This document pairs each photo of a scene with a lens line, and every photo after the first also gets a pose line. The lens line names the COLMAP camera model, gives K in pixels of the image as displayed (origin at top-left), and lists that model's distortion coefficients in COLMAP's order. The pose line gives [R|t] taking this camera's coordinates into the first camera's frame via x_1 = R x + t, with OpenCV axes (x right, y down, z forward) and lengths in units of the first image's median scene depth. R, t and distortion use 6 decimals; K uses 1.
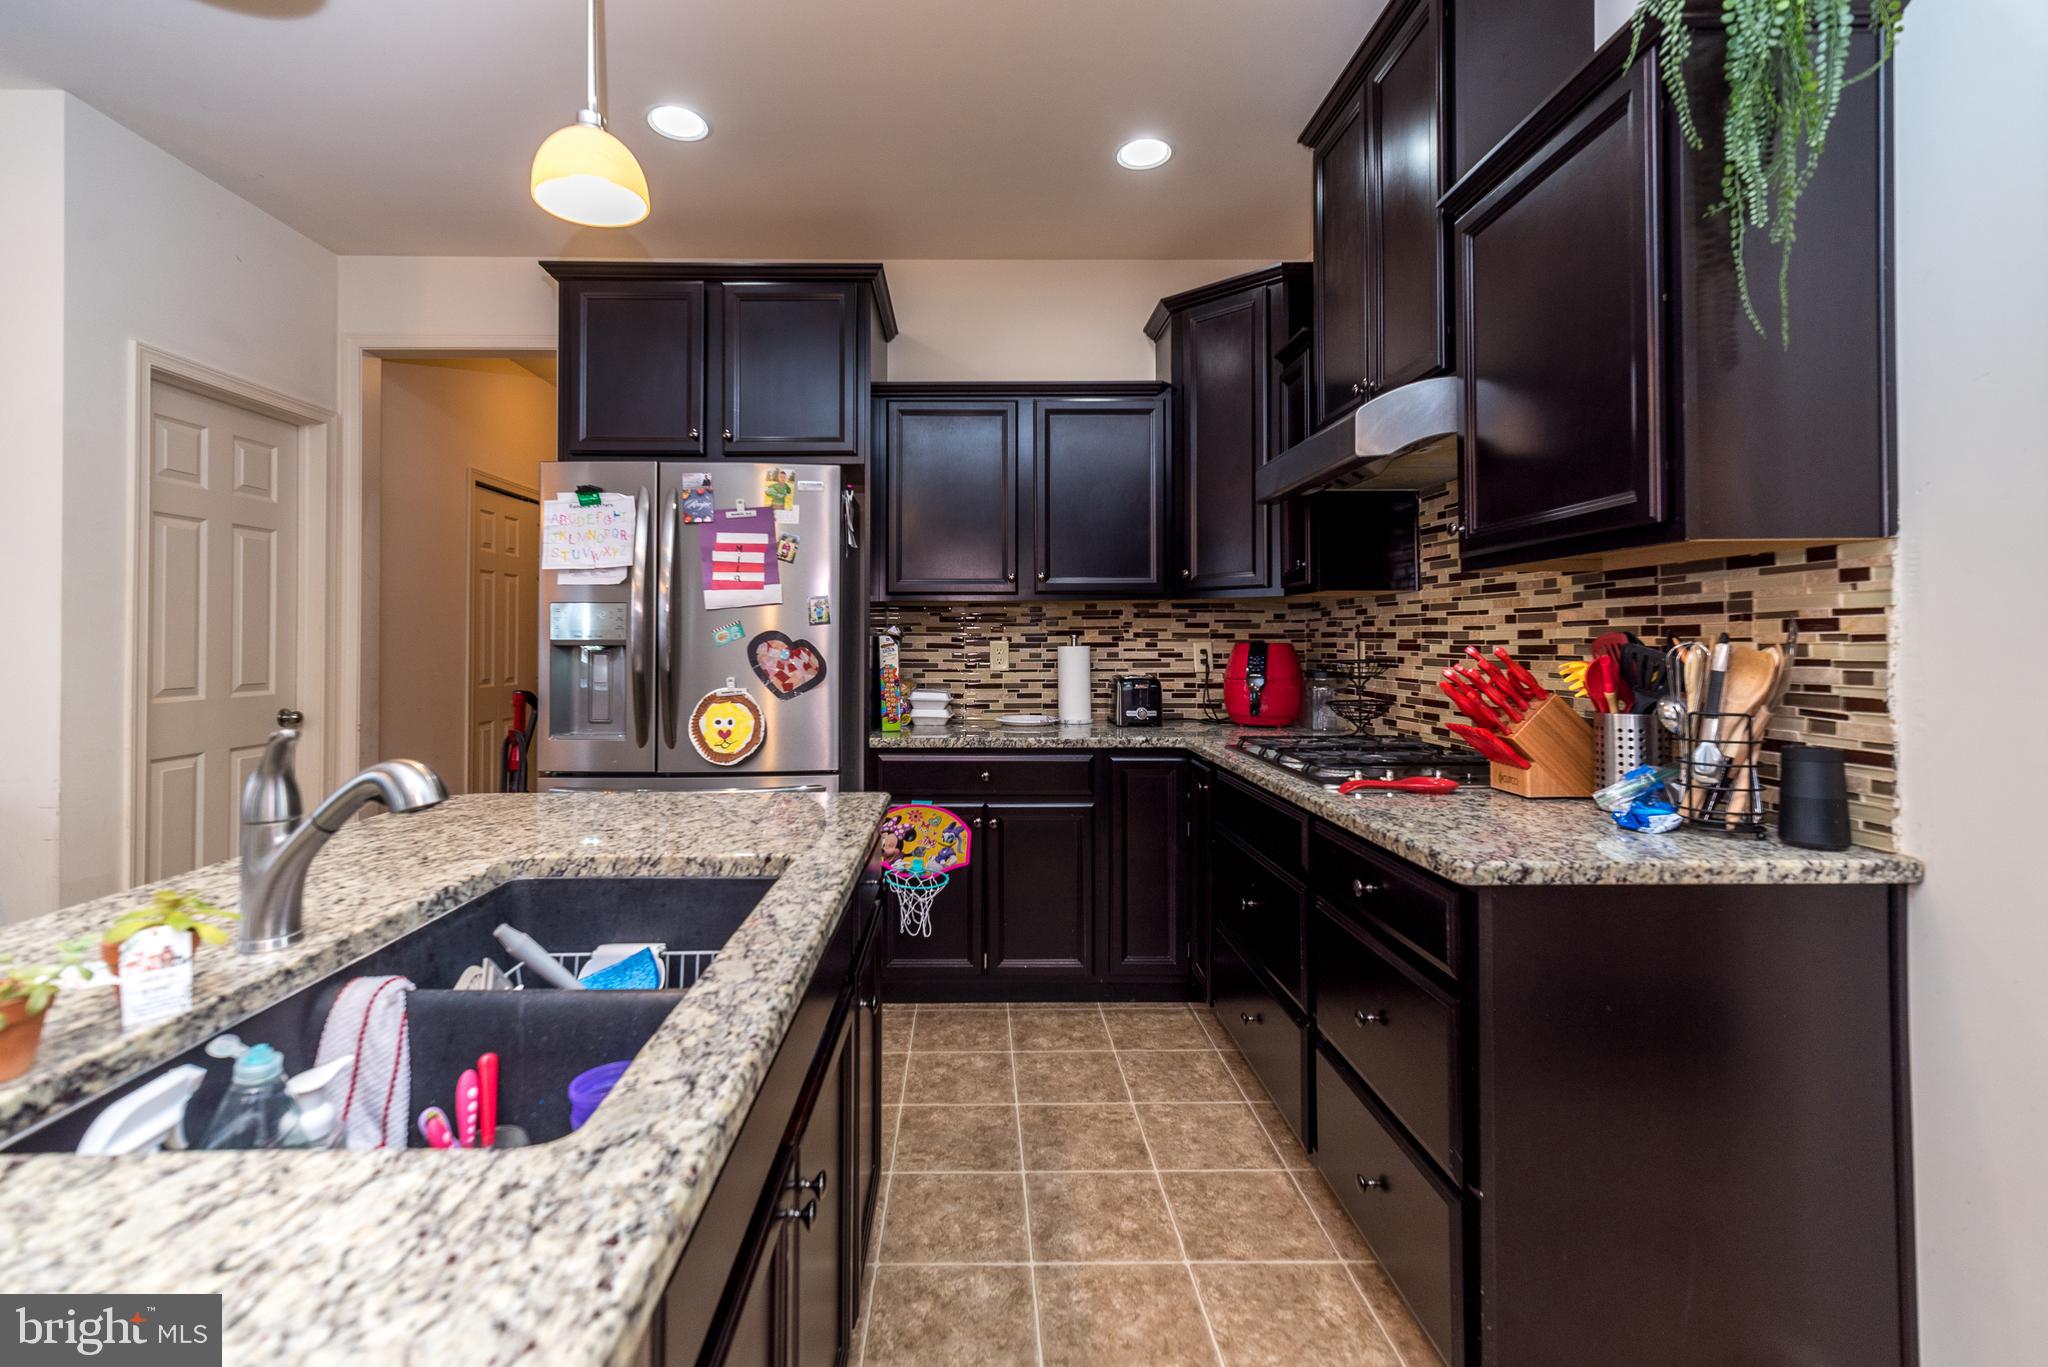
lens RADIAL K [[928.4, 0, 964.0], [0, 928.4, 631.9], [0, 0, 1]] dist [0.000775, 0.000228]
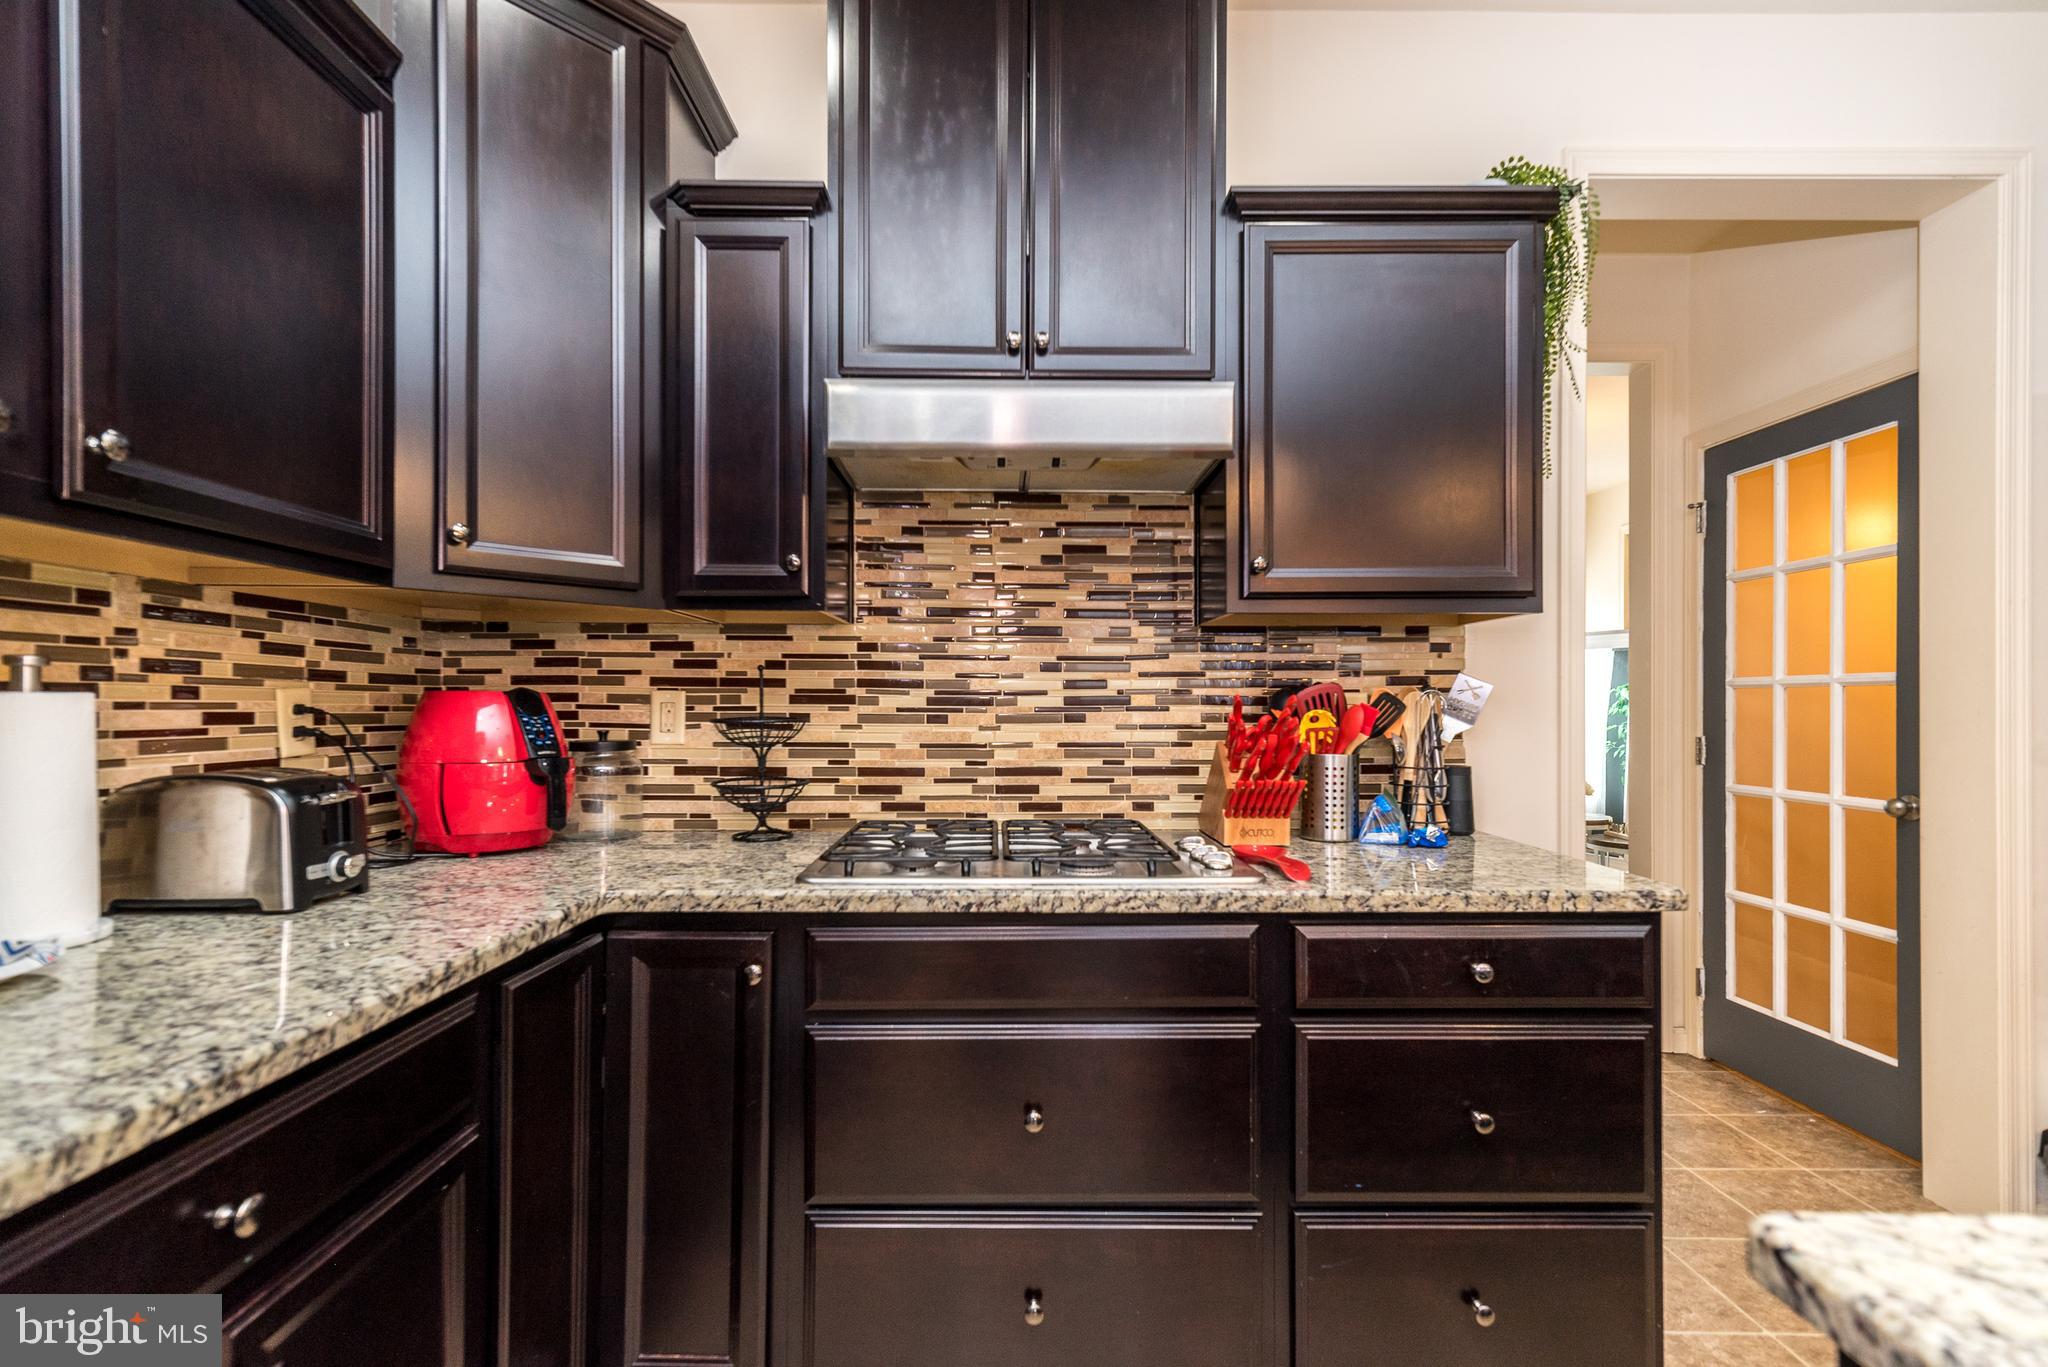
lens RADIAL K [[906.7, 0, 1021.4], [0, 906.7, 705.1], [0, 0, 1]] dist [0.004539, 0.000182]
pose [[-0.023235, 0.001495, 0.999729, -0.233661], [-0.012122, 0.999925, -0.001778, 0.020018], [-0.999657, -0.012160, -0.023216, 0.849797]]
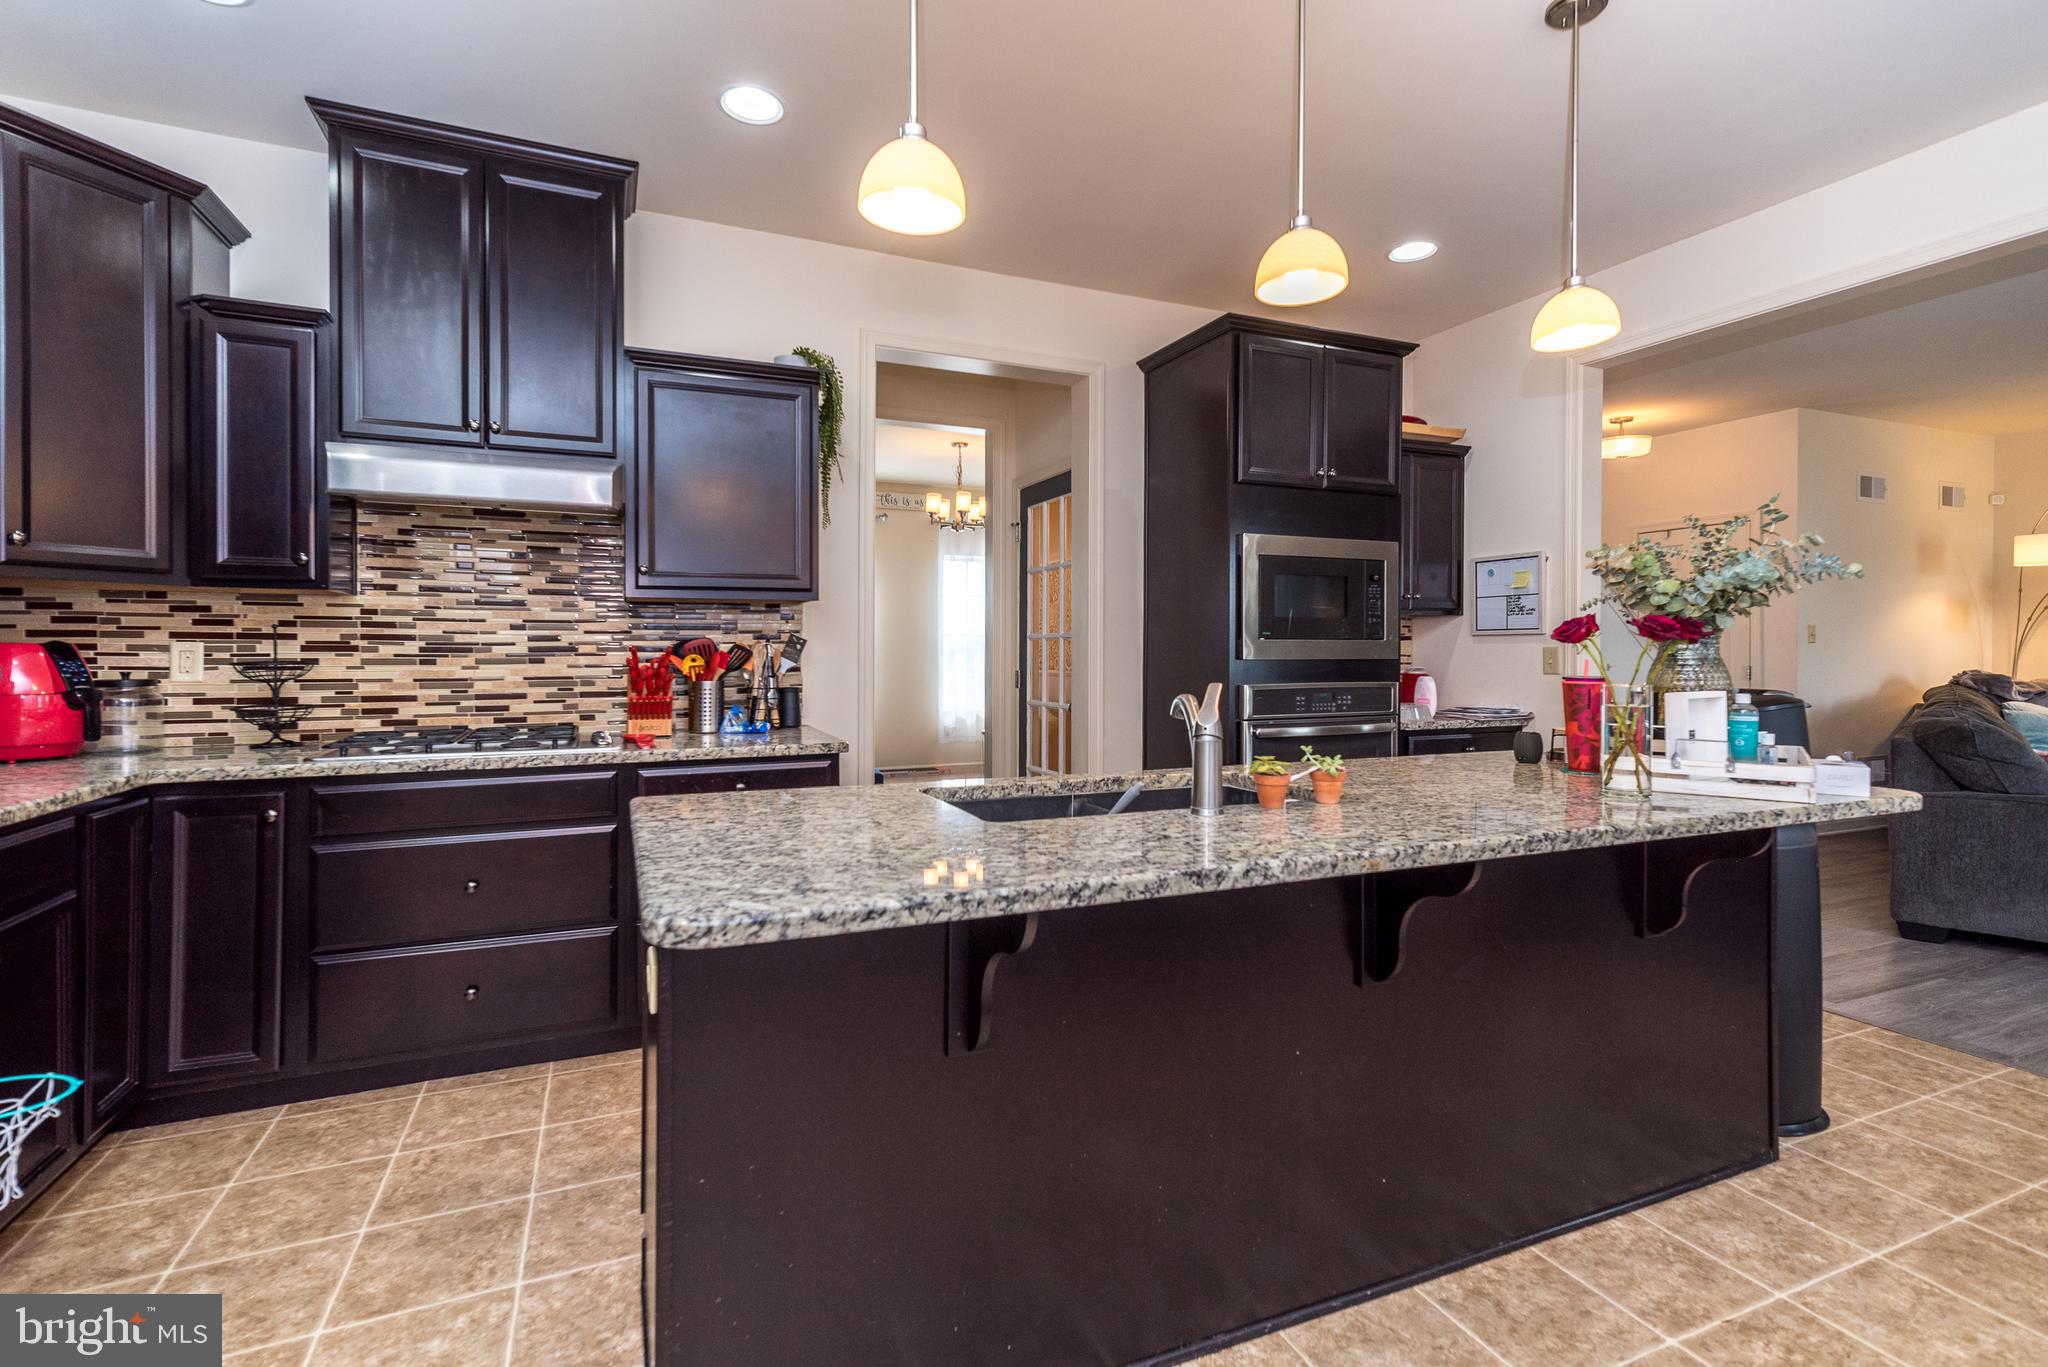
lens RADIAL K [[928.4, 0, 1047.7], [0, 928.4, 650.7], [0, 0, 1]] dist [0.012270, -0.000315]
pose [[-0.425288, -0.000377, 0.905058, -0.786669], [-0.009615, 0.999945, -0.004102, 0.015399], [-0.905007, -0.010446, -0.425269, 0.711960]]
